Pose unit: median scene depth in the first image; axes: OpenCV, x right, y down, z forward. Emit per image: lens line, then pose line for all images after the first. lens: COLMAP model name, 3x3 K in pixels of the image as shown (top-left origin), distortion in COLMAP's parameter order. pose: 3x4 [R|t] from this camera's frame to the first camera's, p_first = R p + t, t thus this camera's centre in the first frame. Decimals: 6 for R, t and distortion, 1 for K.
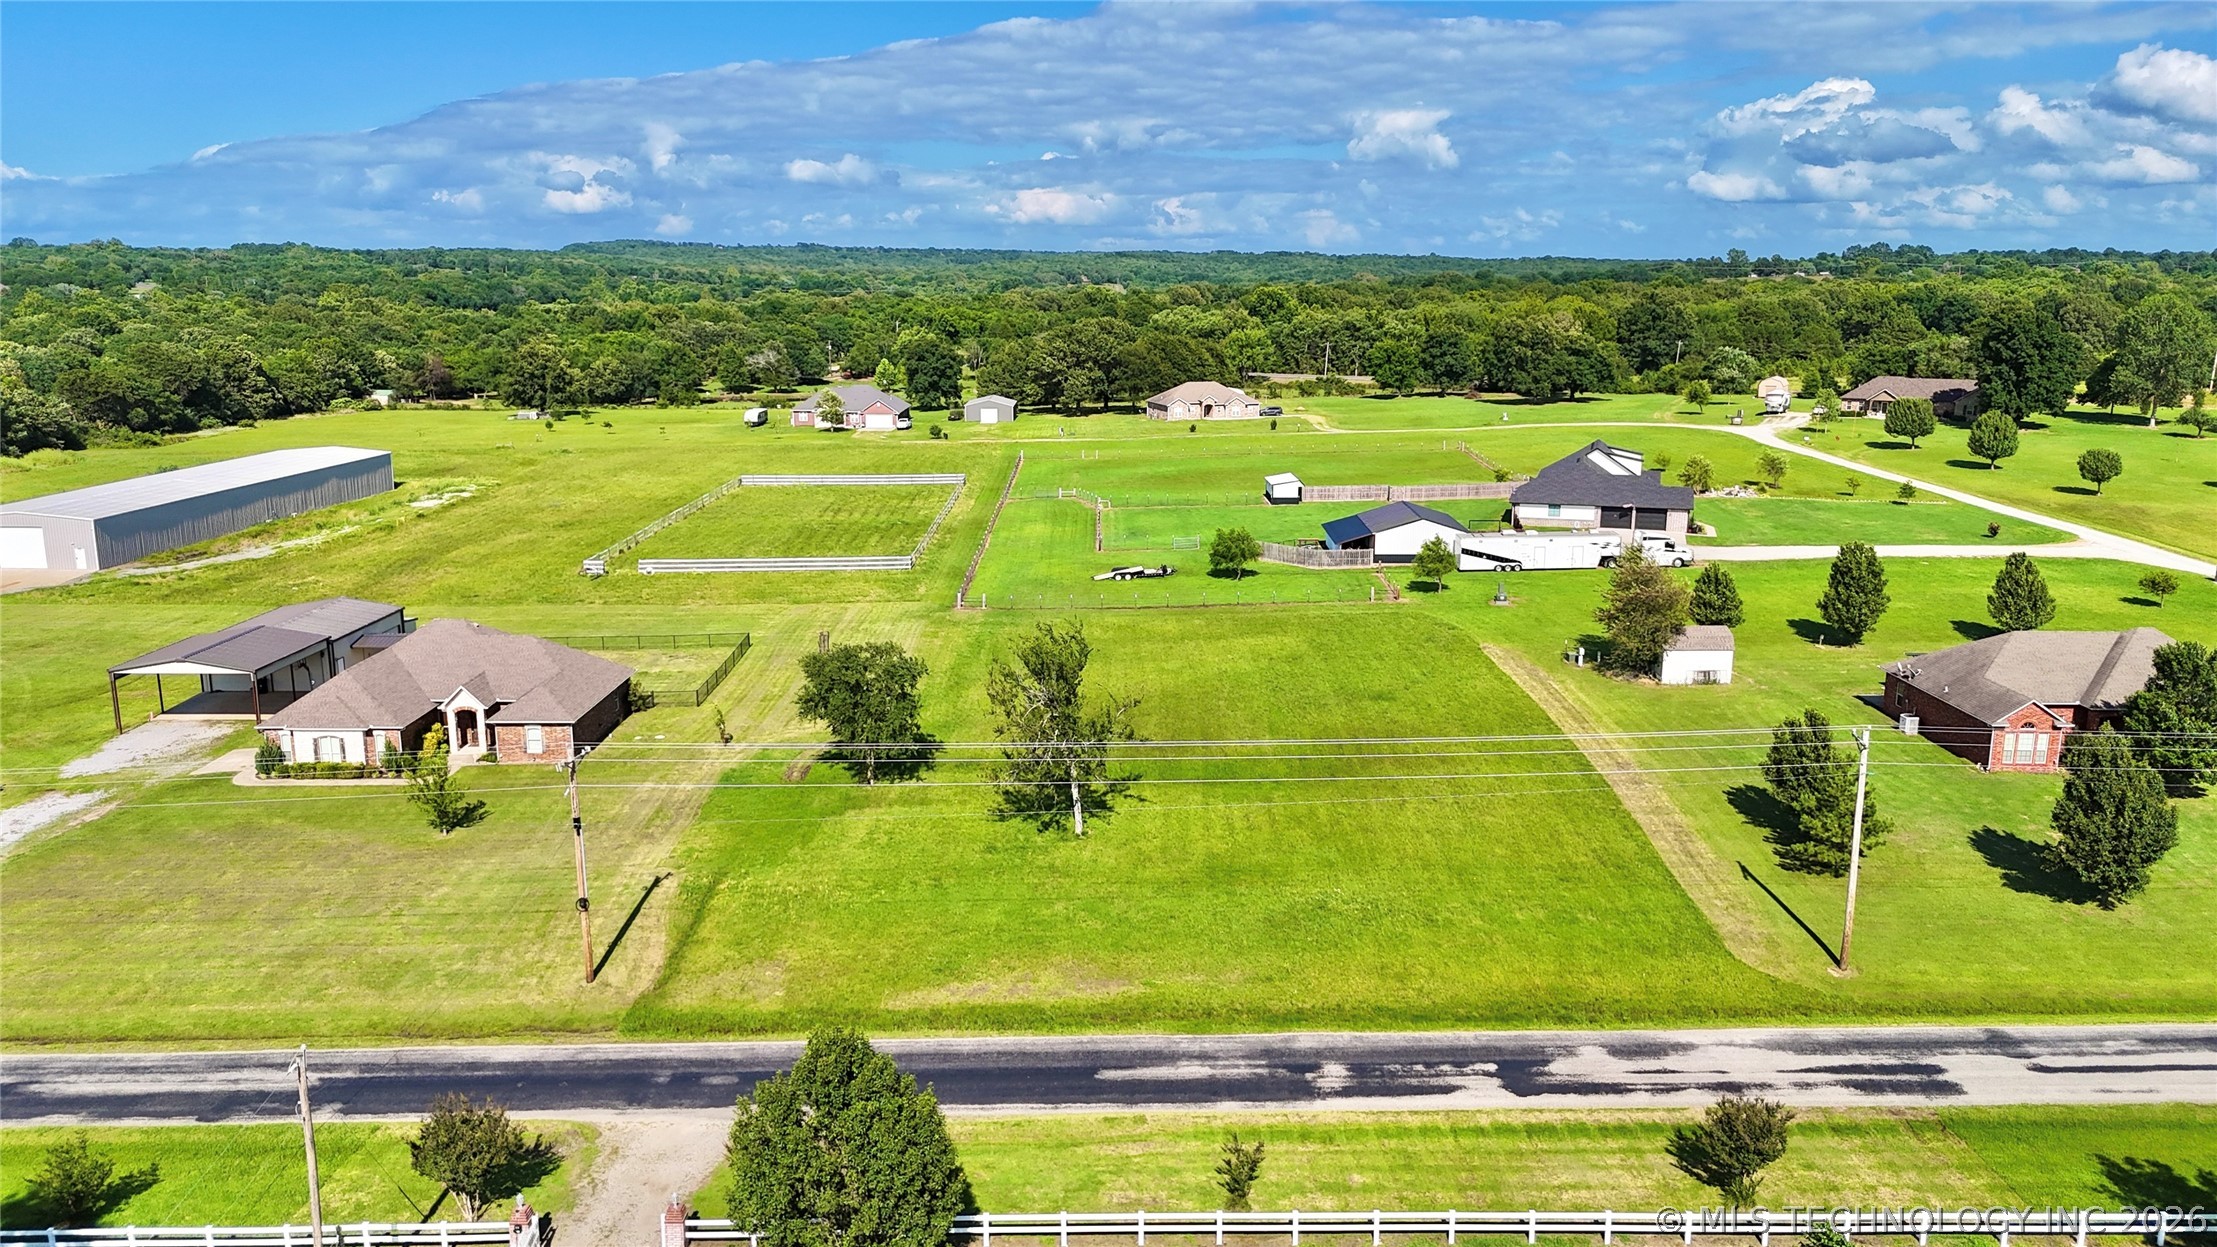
lens RADIAL K [[1628.1, 0, 1112.2], [0, 1628.1, 637.6], [0, 0, 1]] dist [0.072904, -0.075086]
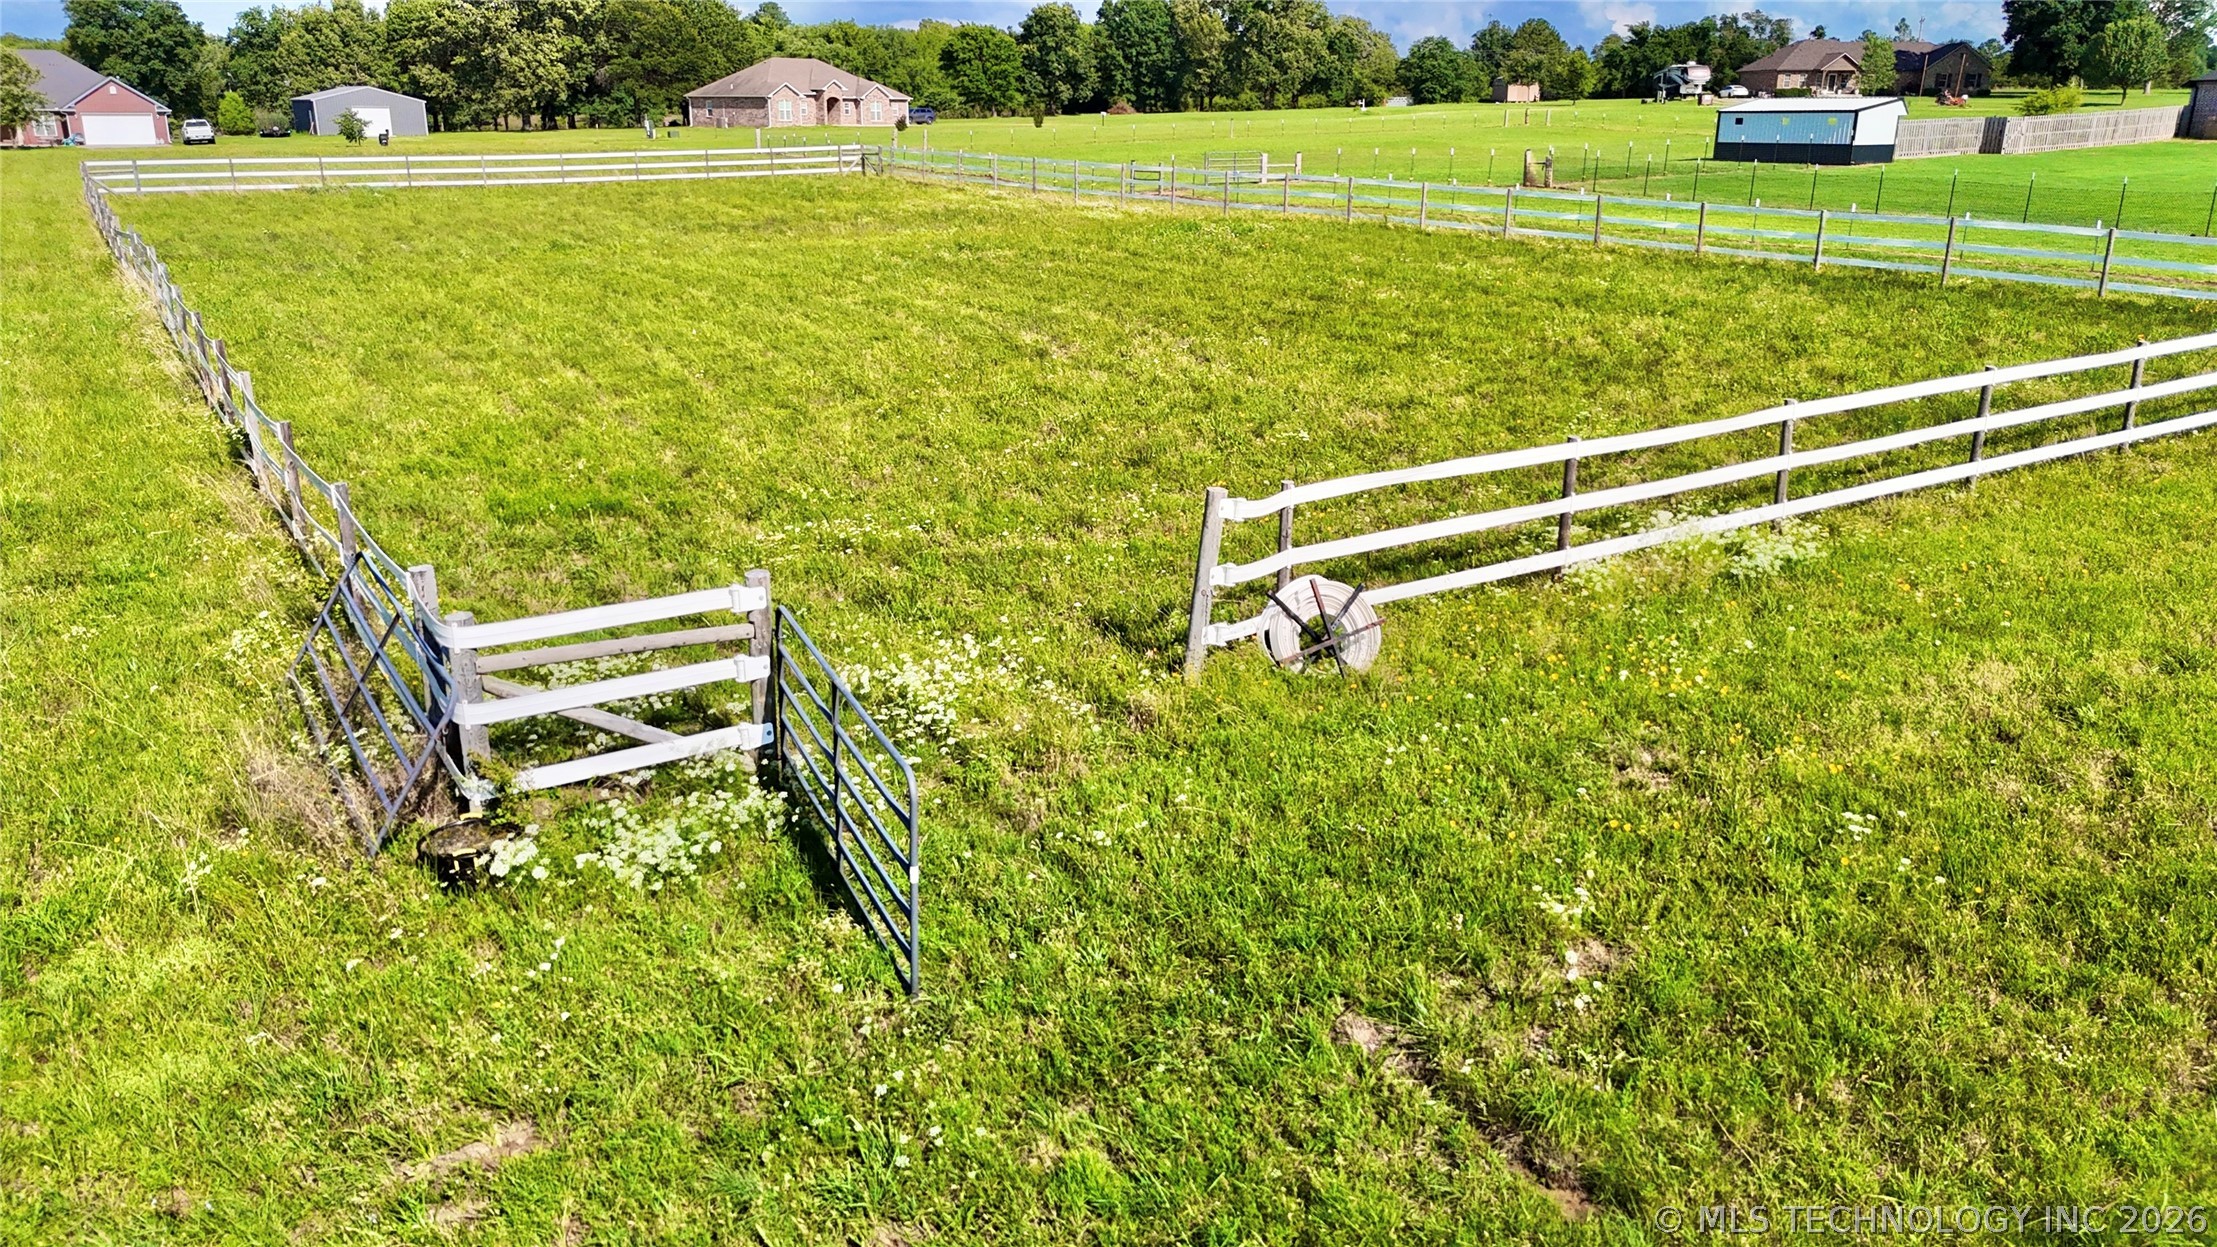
lens RADIAL K [[1628.1, 0, 1108.8], [0, 1628.1, 639.8], [0, 0, 1]] dist [0.072904, -0.075086]
pose [[0.837657, -0.166166, 0.520306, -0.219149], [0.115832, 0.984976, 0.128083, -0.033607], [-0.533772, -0.047021, 0.844320, 0.615953]]
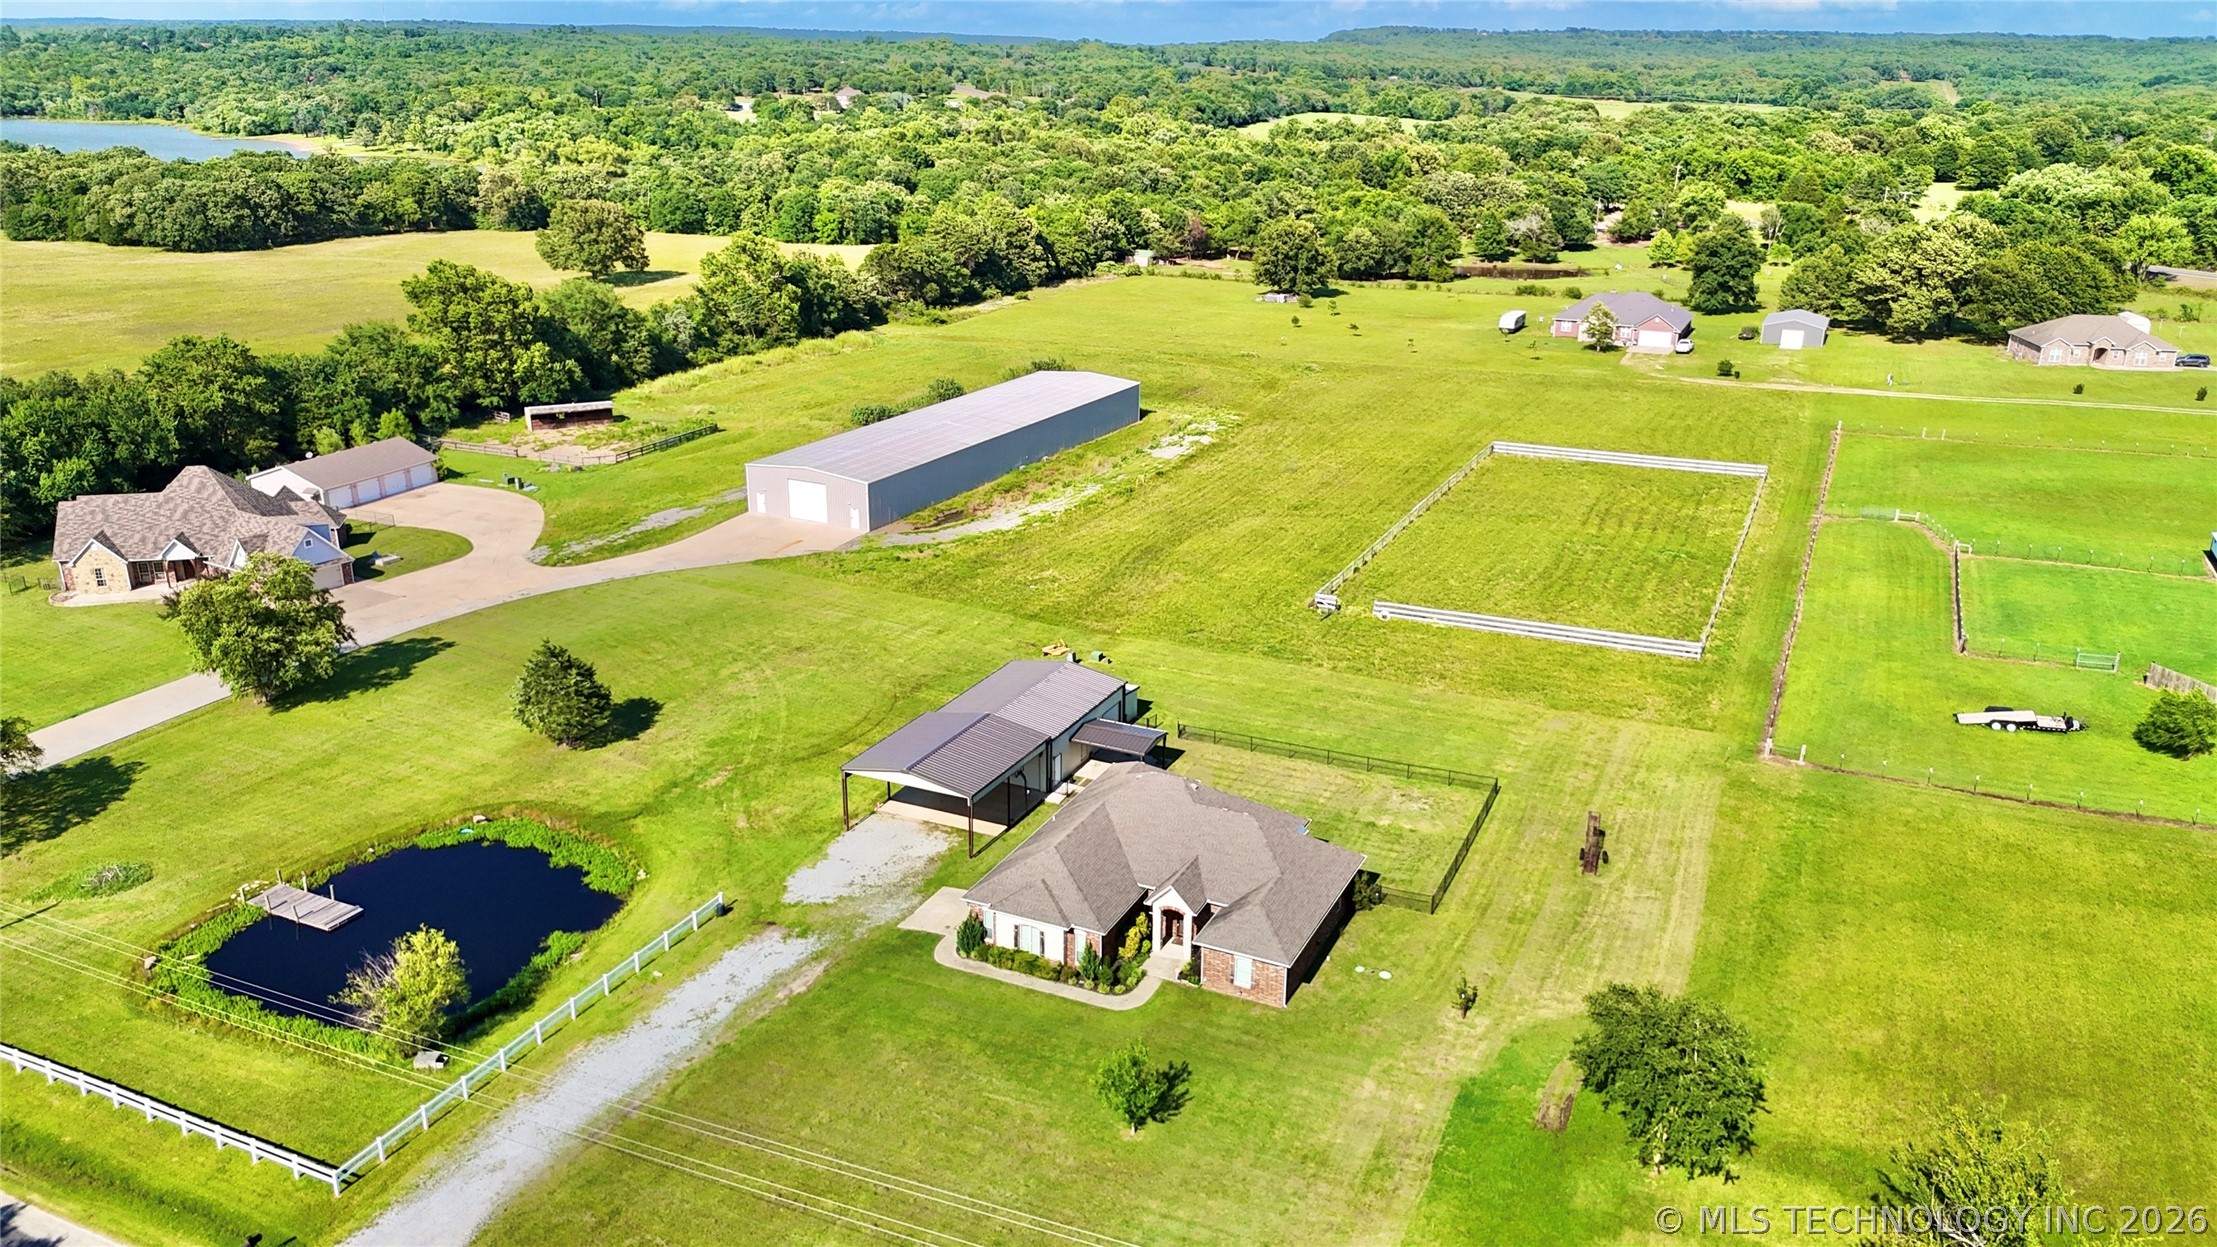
lens RADIAL K [[1628.1, 0, 1107.5], [0, 1628.1, 636.3], [0, 0, 1]] dist [0.072904, -0.075086]
pose [[0.905121, 0.150041, -0.397799, -0.044393], [-0.100473, 0.984642, 0.142777, -0.091609], [0.413112, -0.089262, 0.906295, 0.093509]]
